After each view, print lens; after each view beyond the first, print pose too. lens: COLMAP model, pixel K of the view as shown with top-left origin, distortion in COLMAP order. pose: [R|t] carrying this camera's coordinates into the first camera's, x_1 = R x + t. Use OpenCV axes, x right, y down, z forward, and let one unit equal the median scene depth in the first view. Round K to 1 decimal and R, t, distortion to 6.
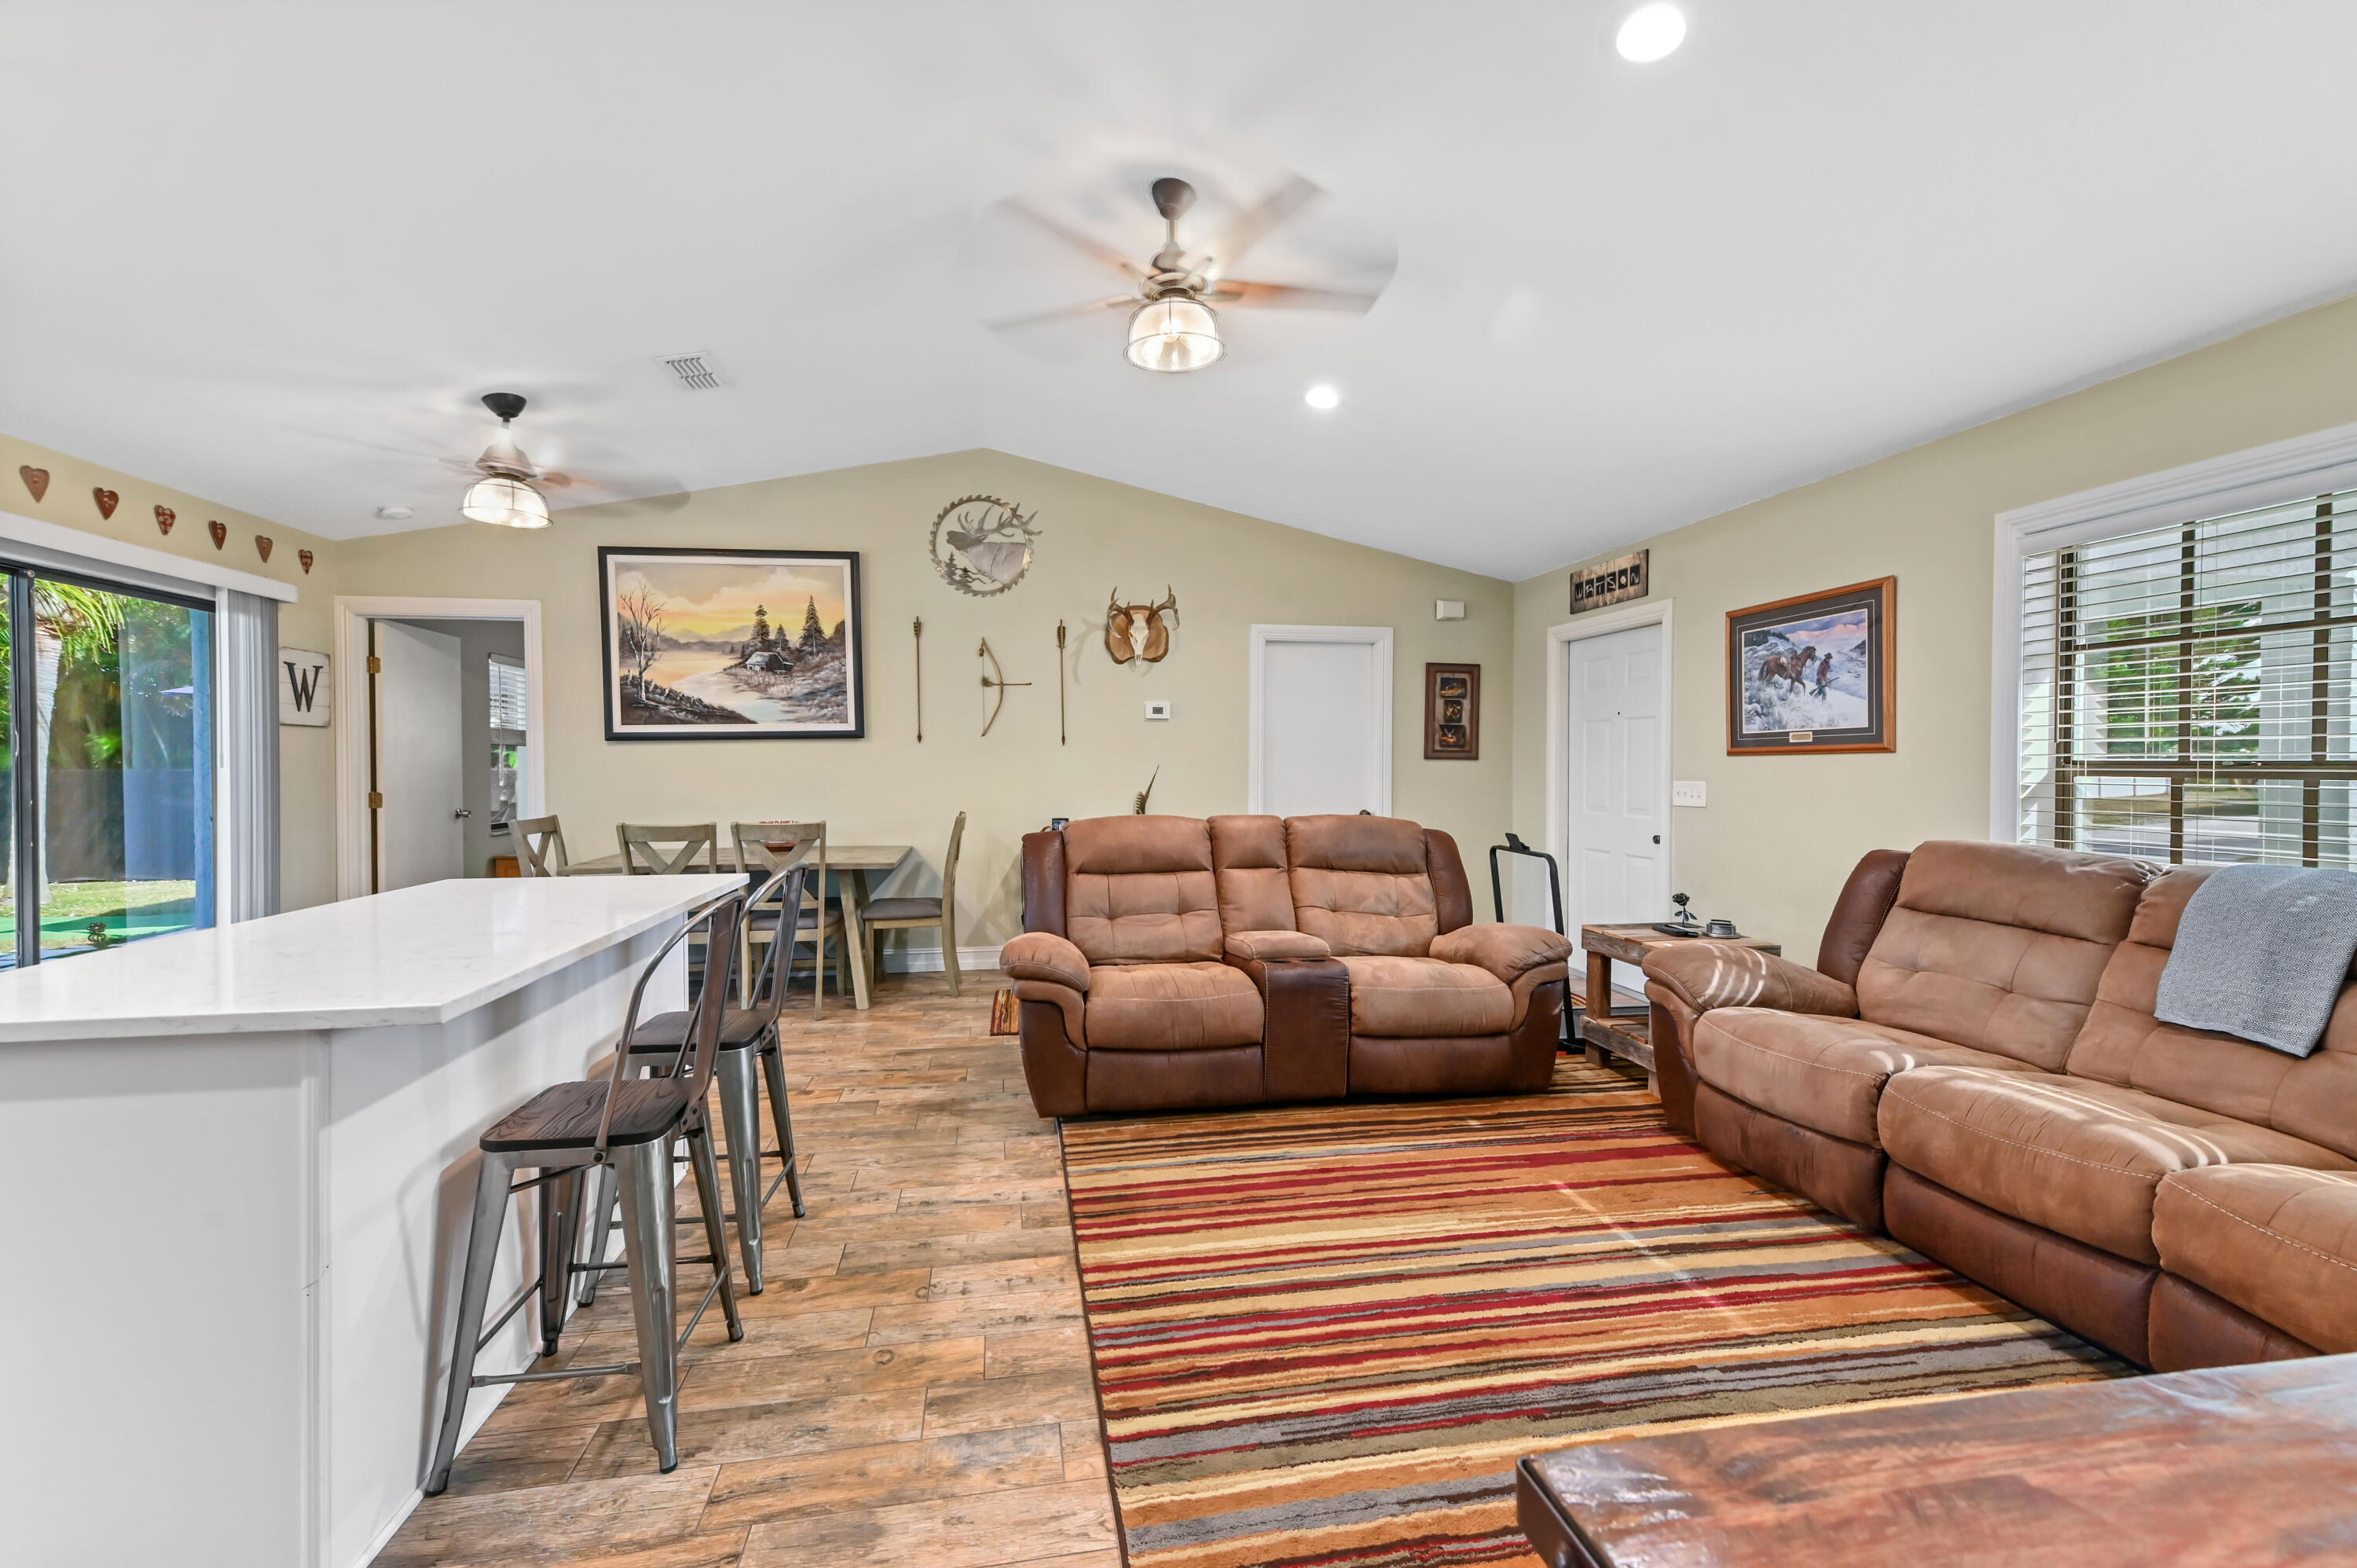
lens RADIAL K [[931.5, 0, 1157.8], [0, 931.5, 774.4], [0, 0, 1]] dist [0.014586, -0.000250]
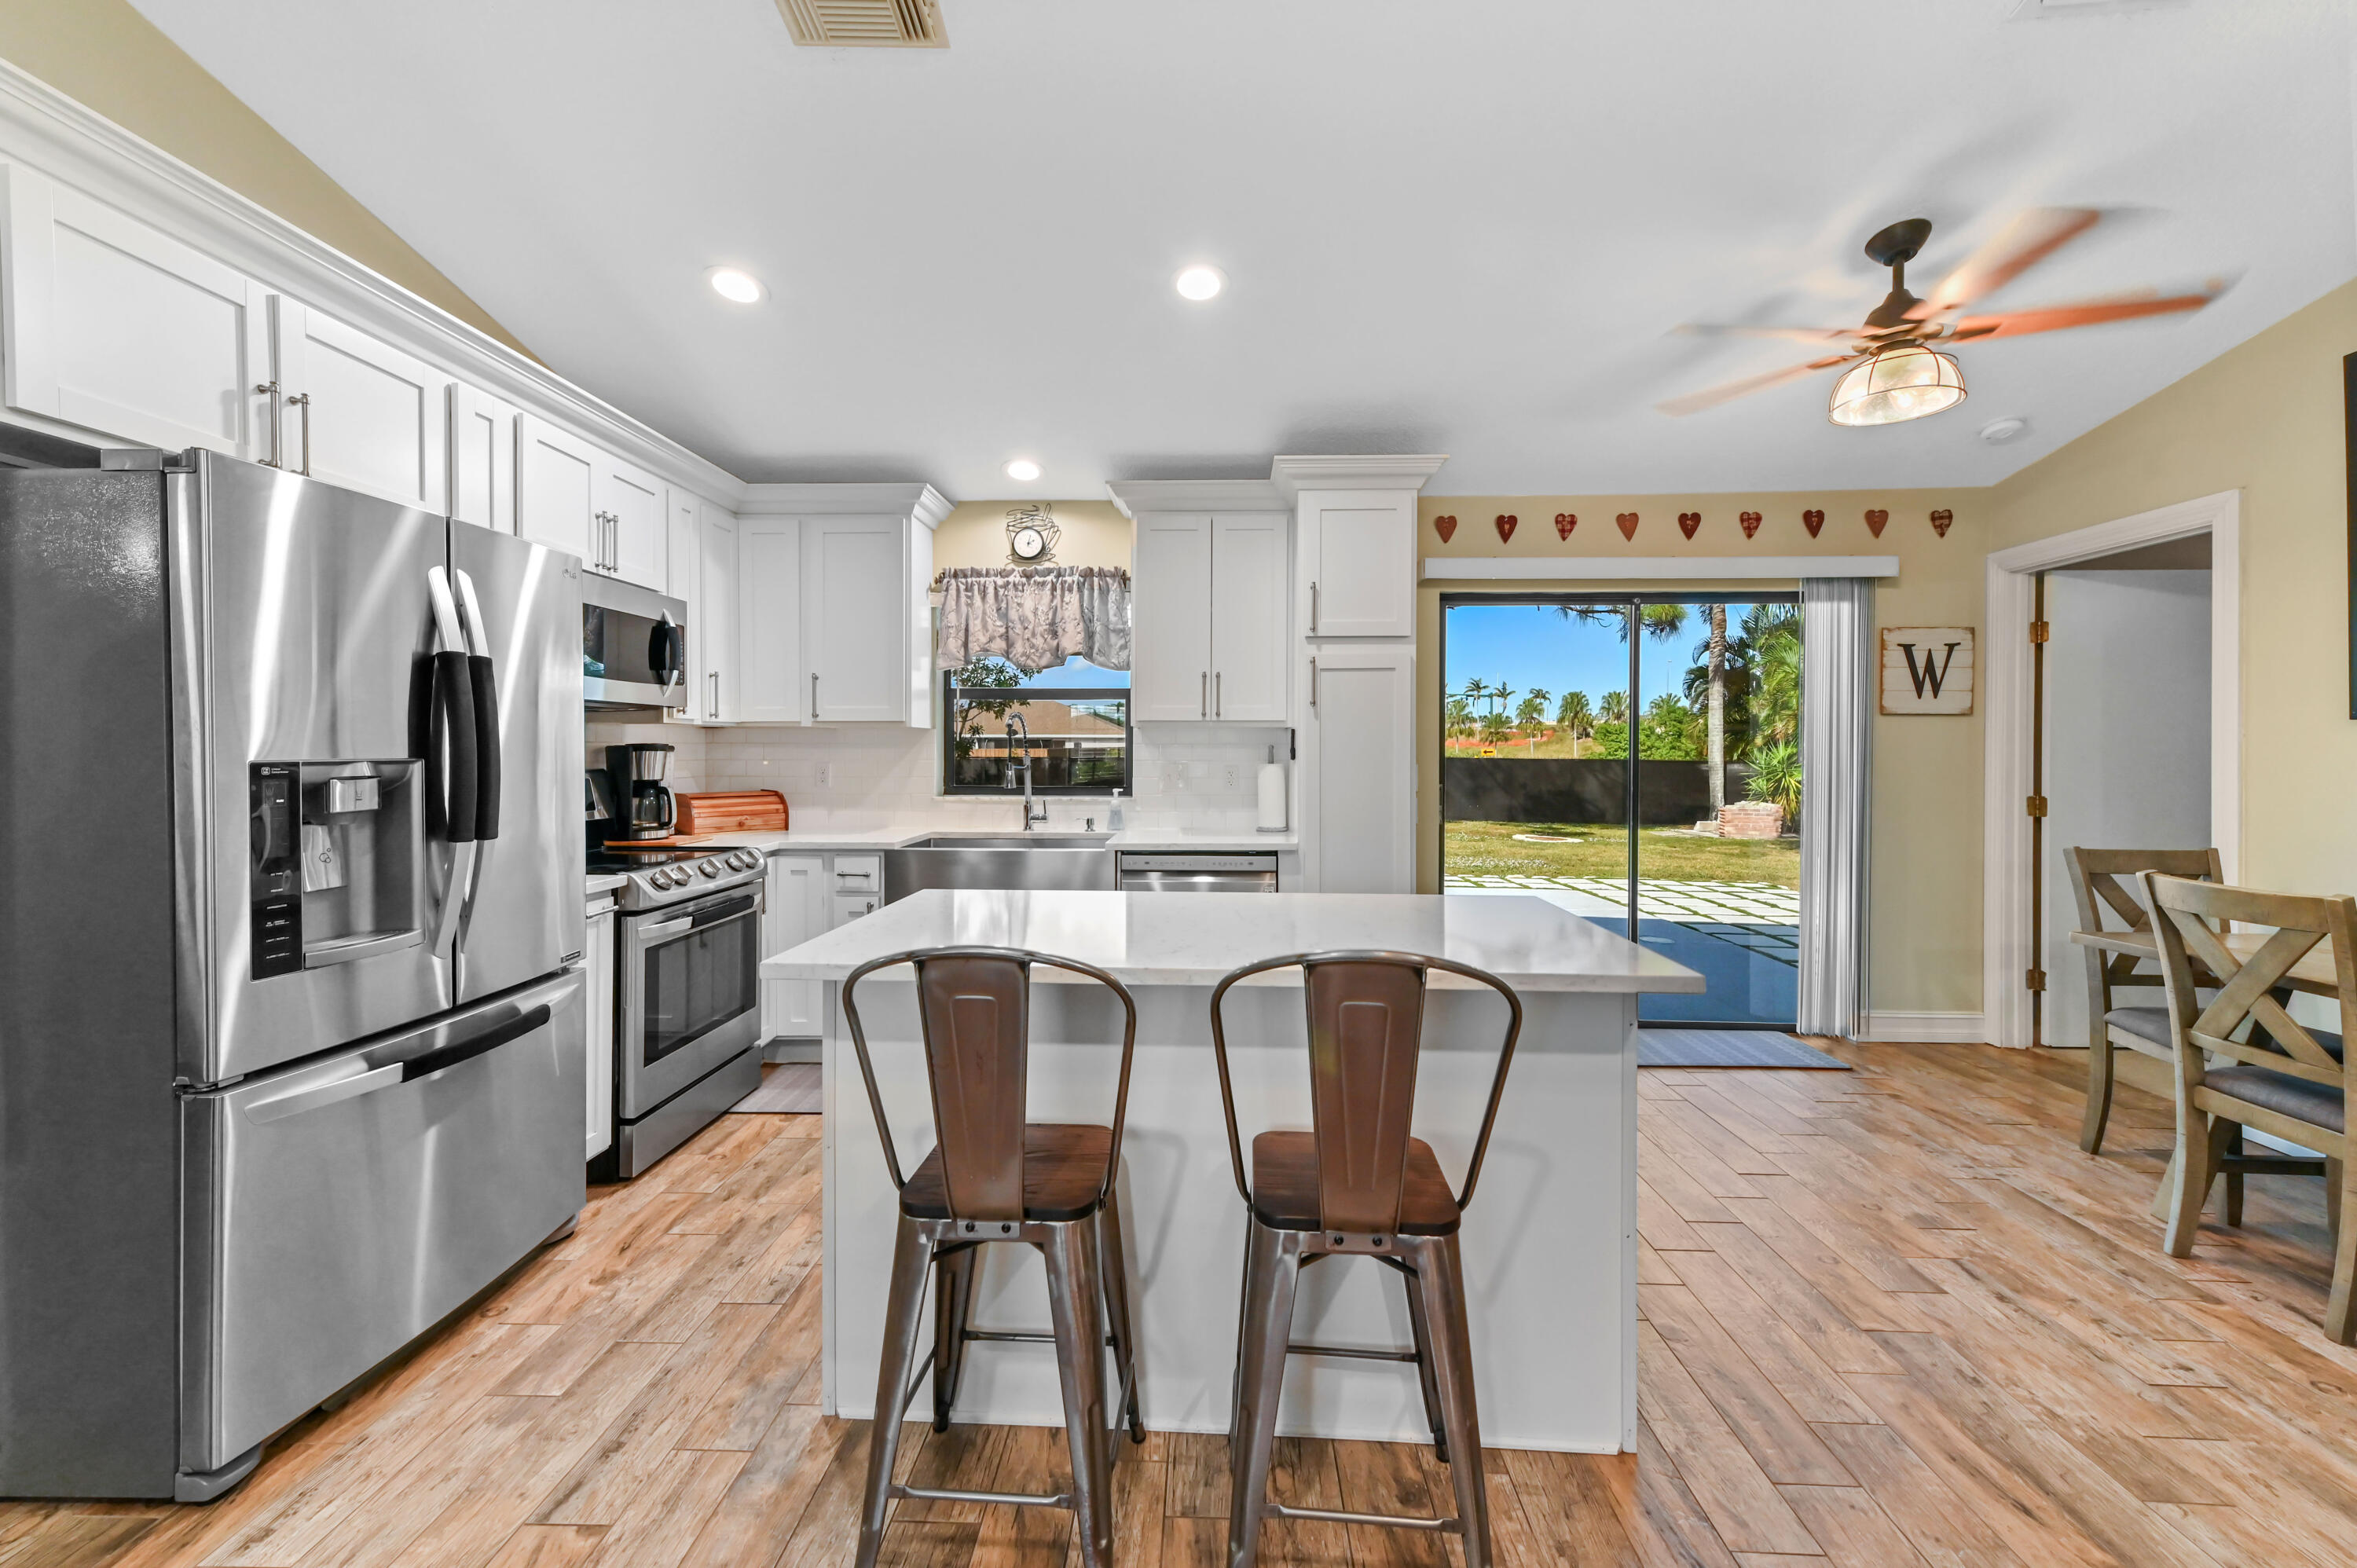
lens RADIAL K [[931.5, 0, 1175.1], [0, 931.5, 759.3], [0, 0, 1]] dist [0.014586, -0.000250]
pose [[-0.207477, 0.008658, -0.978202, 0.088522], [-0.015305, 0.999810, 0.012096, -0.010981], [0.978120, 0.017481, -0.207305, 0.535189]]
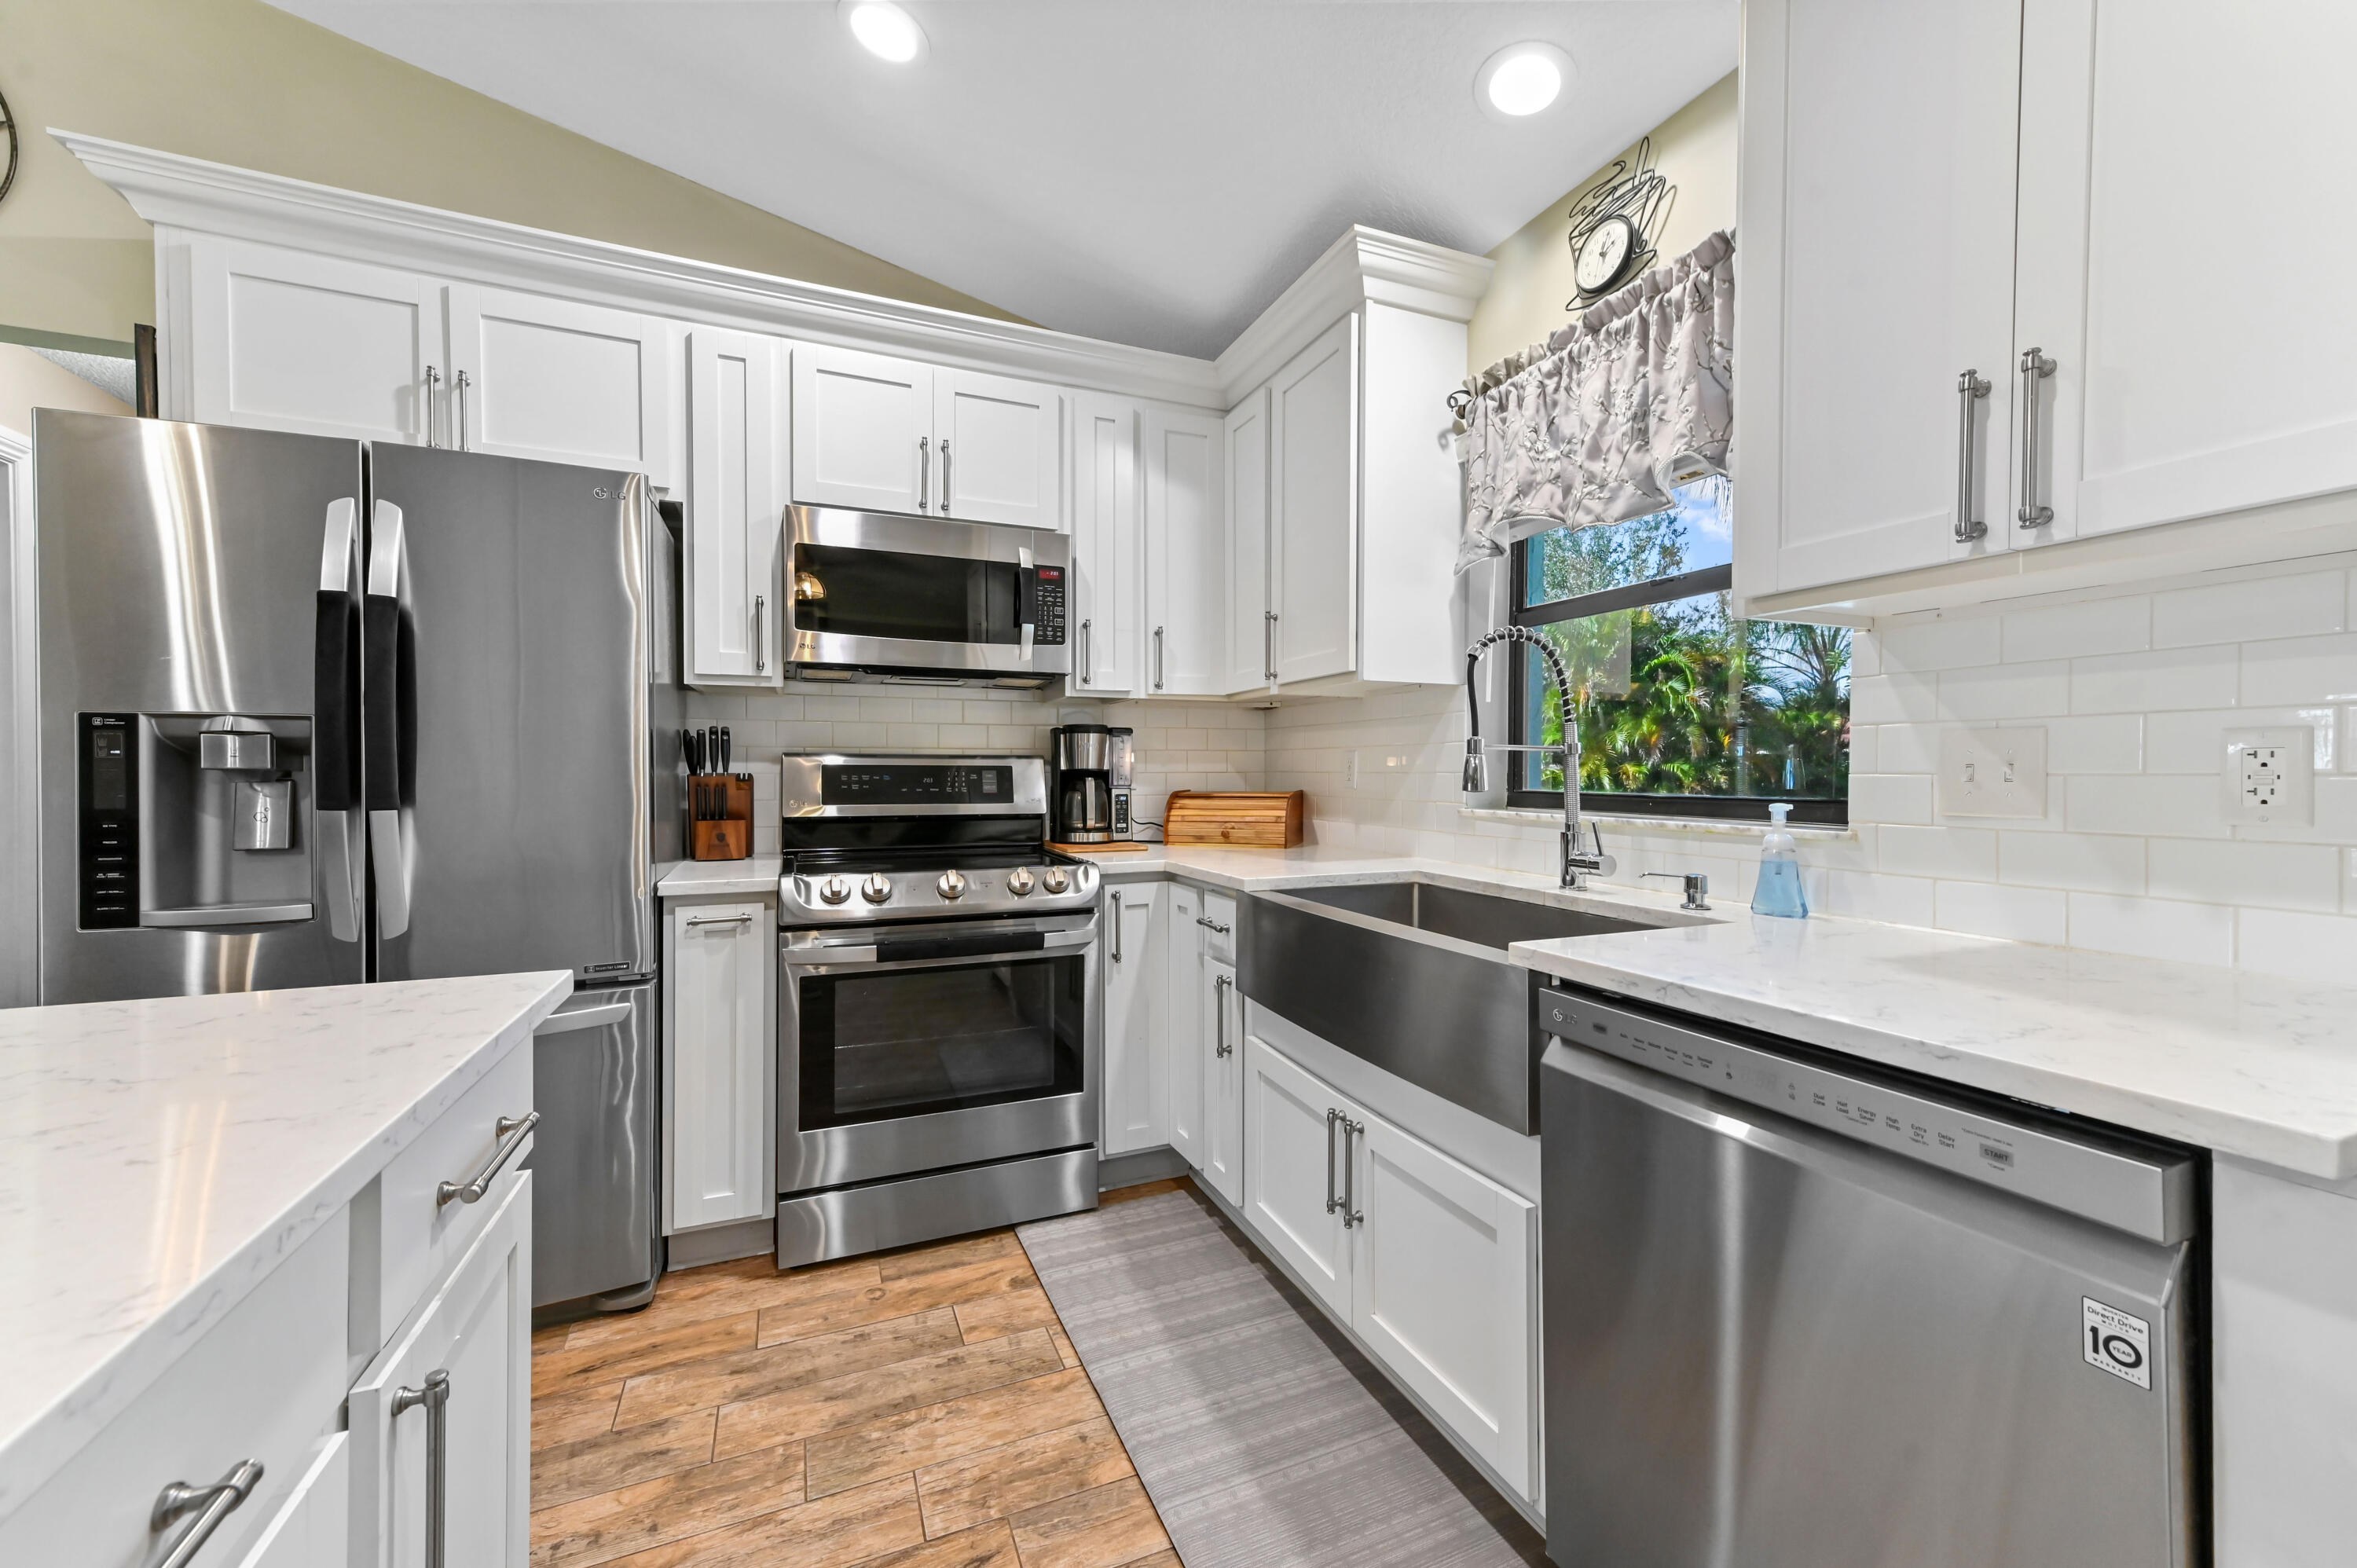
lens RADIAL K [[931.5, 0, 1184.6], [0, 931.5, 778.1], [0, 0, 1]] dist [0.014586, -0.000250]
pose [[-0.972936, -0.000228, -0.231076, -0.517623], [-0.004872, 0.999797, 0.019531, 0.015948], [0.231024, 0.020128, -0.972740, 0.568988]]
